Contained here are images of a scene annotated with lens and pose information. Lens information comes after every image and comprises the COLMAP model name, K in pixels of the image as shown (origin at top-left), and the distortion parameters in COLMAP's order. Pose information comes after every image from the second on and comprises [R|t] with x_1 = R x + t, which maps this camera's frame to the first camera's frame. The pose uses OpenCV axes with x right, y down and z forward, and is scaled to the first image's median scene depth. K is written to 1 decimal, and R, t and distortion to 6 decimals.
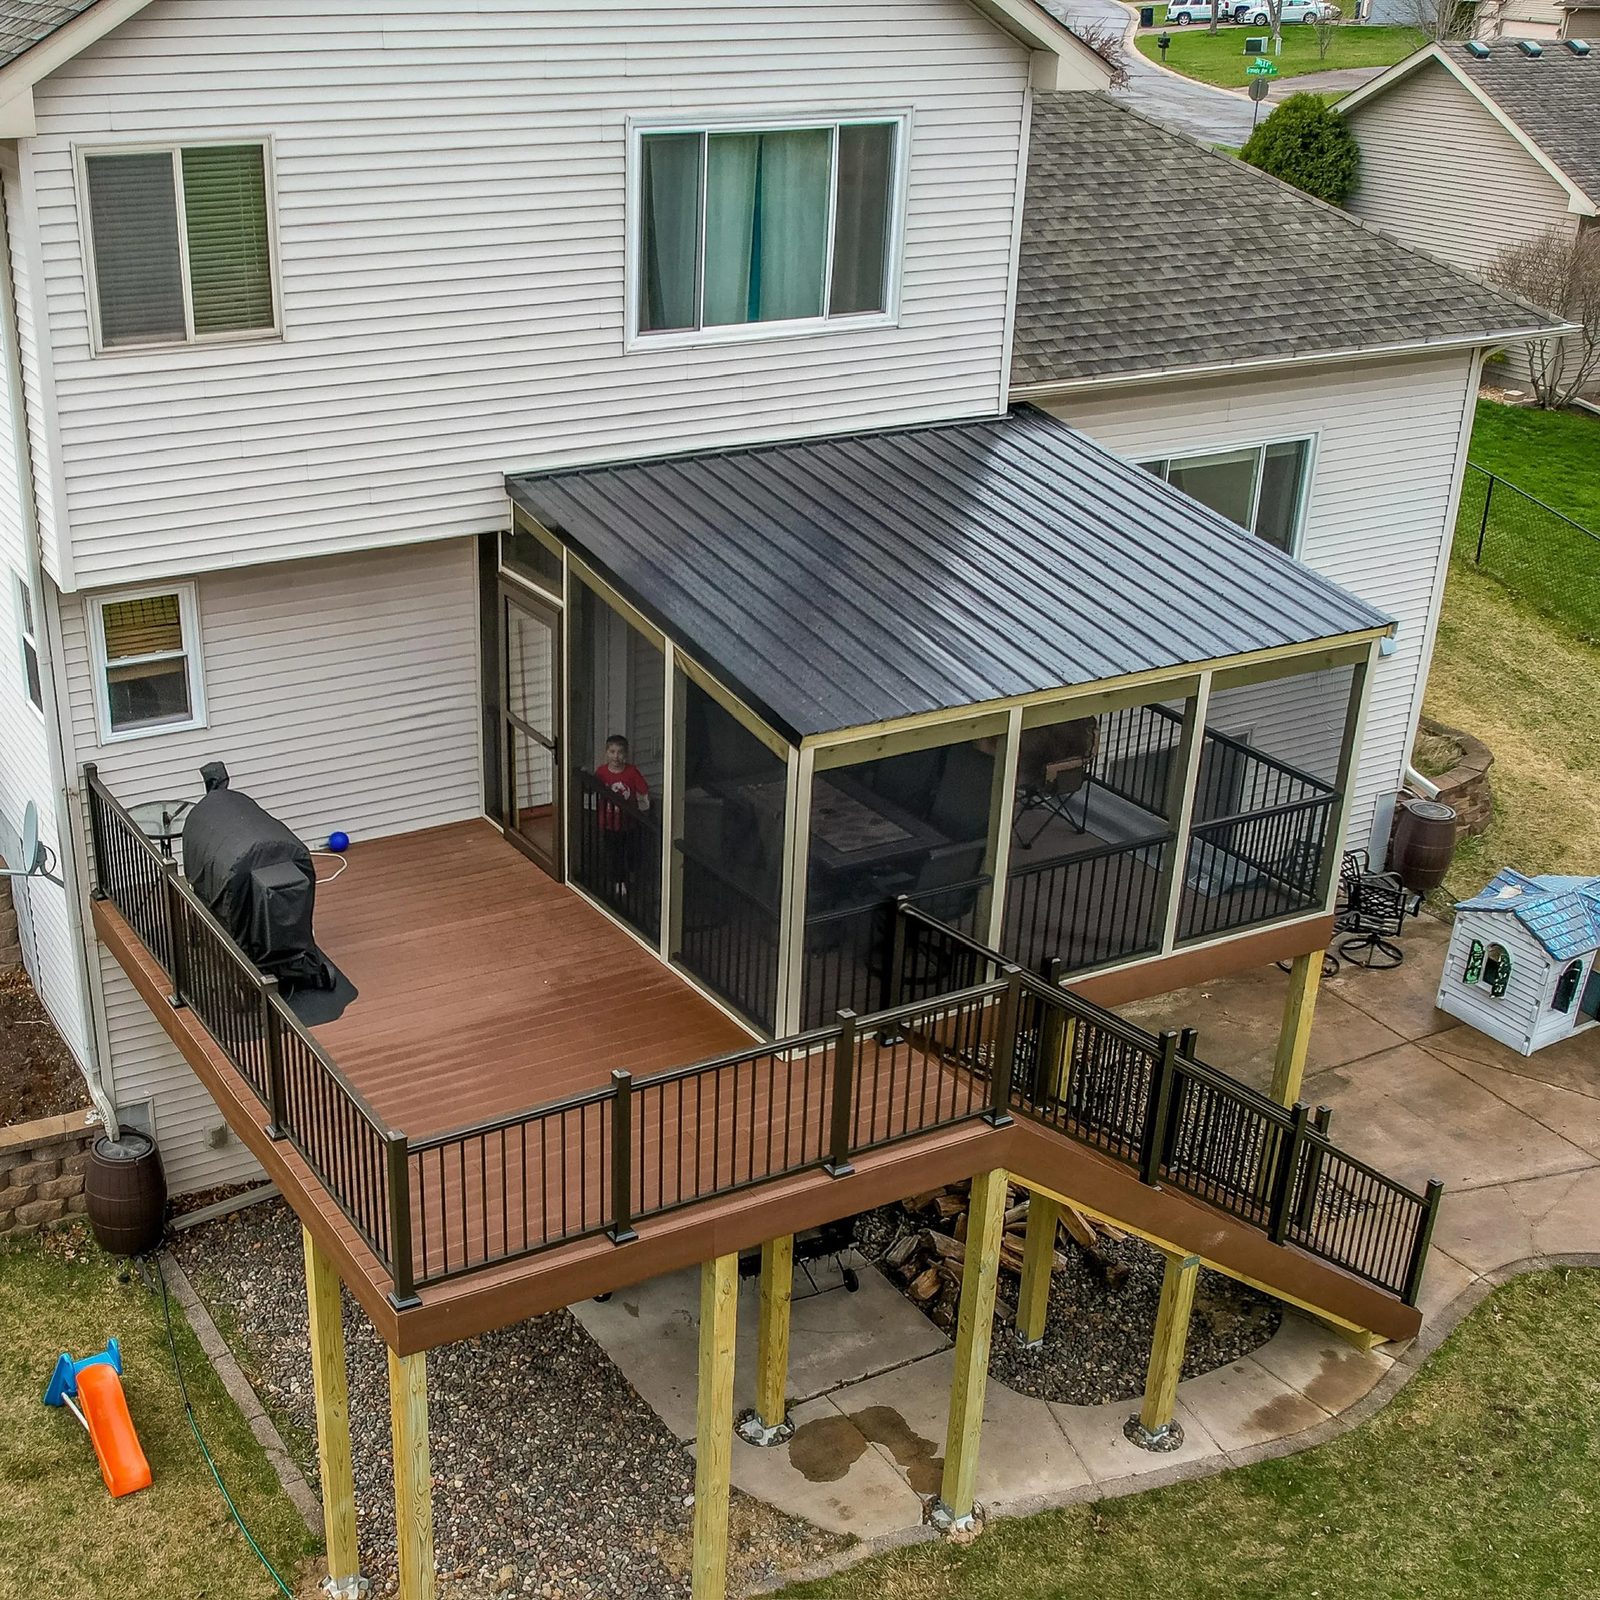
lens RADIAL K [[2048.3, 0, 803.5], [0, 2048.3, 805.3], [0, 0, 1]] dist [-0.040958, 0.002262]
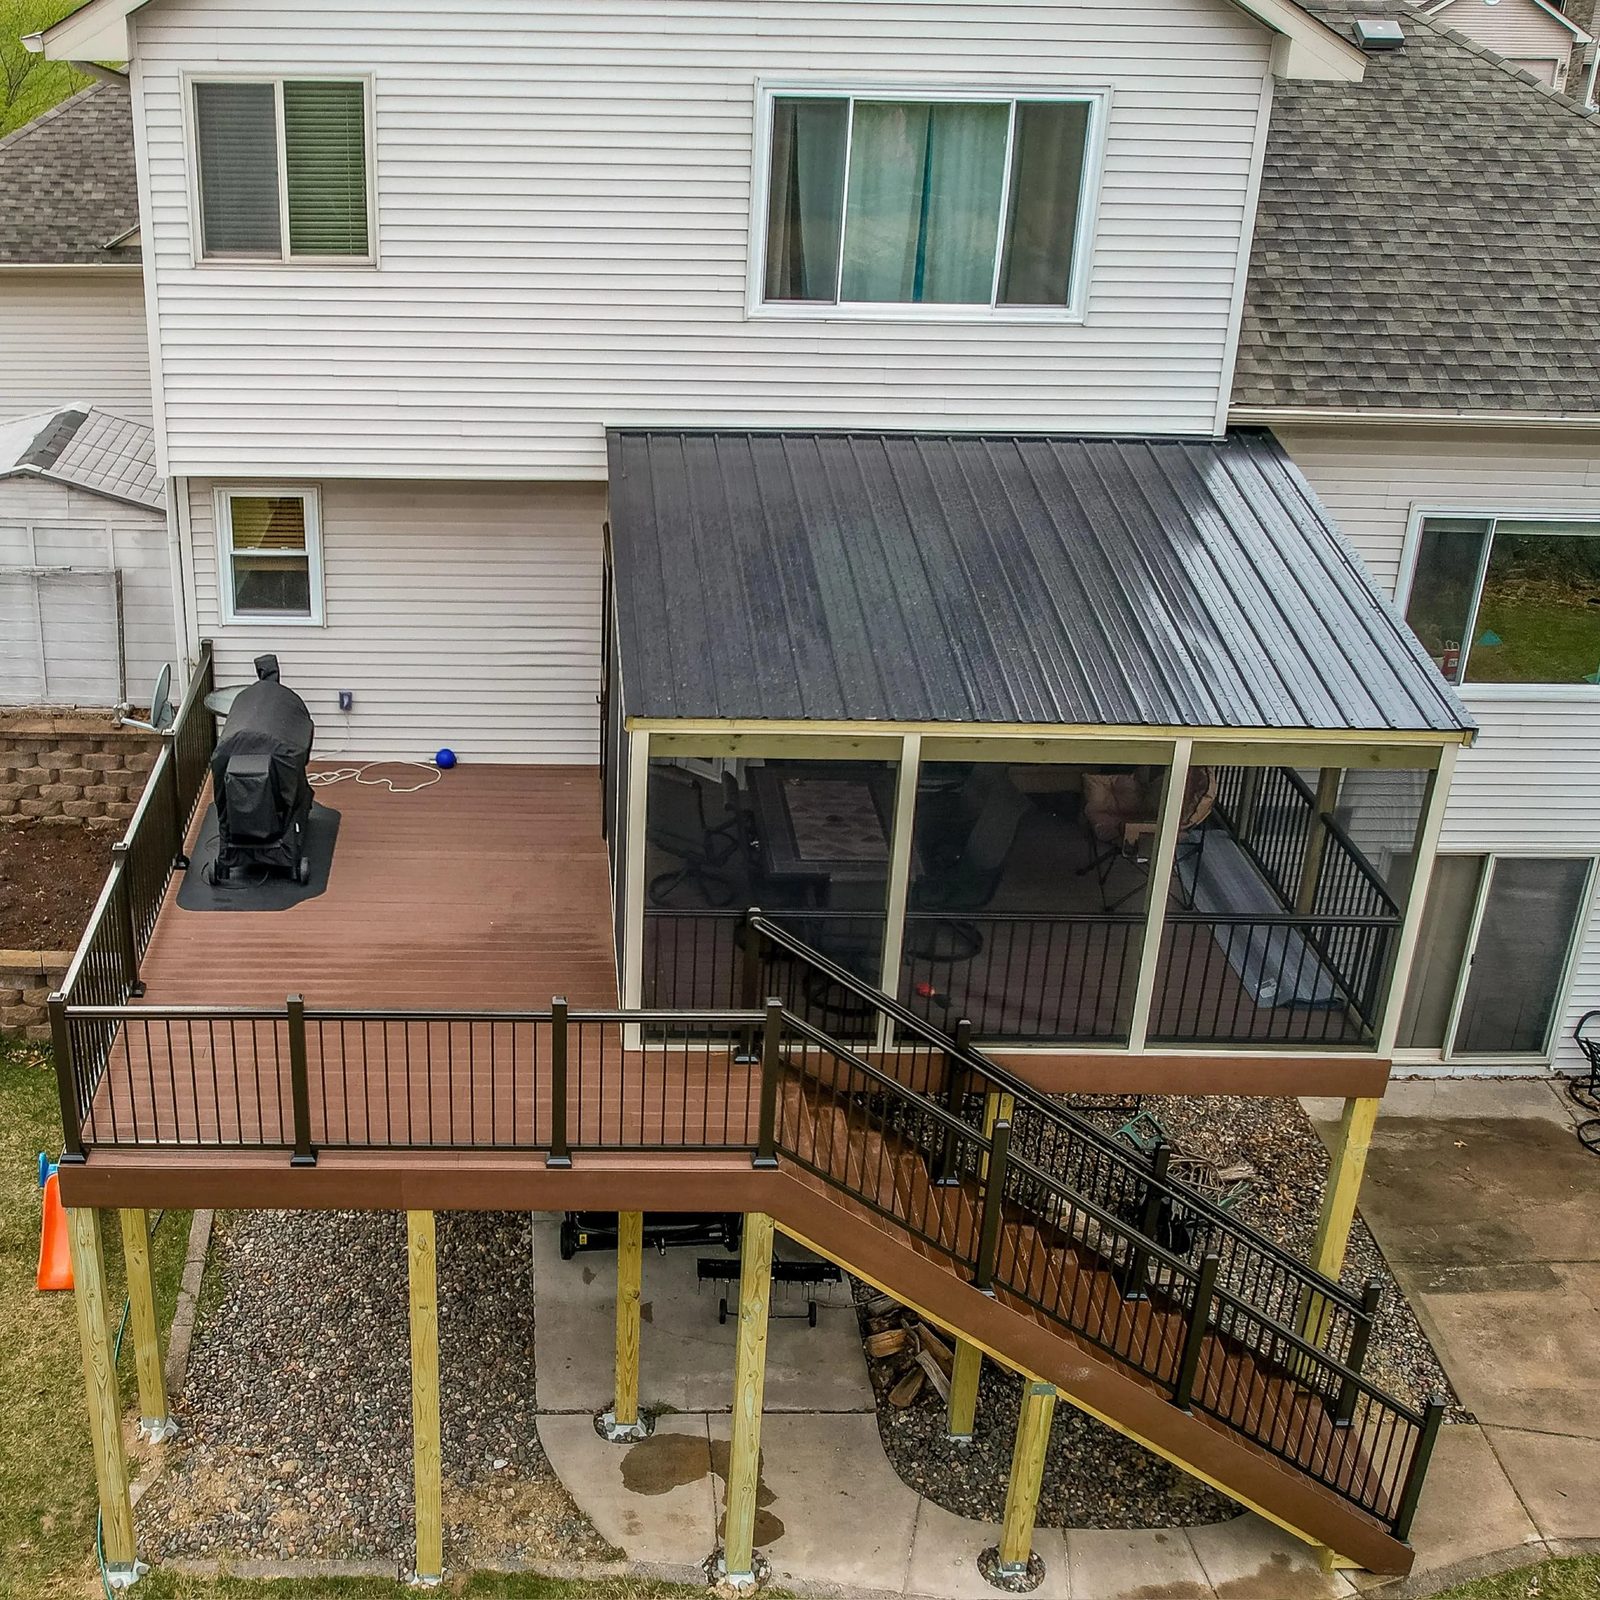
lens RADIAL K [[2117.4, 0, 800.0], [0, 2117.4, 800.0], [0, 0, 1]] dist [-0.056785, 0.043954]
pose [[0.890611, 0.192951, -0.411804, 0.414084], [-0.194429, 0.980151, 0.038758, -0.041837], [0.411108, 0.045548, 0.910448, 0.107176]]
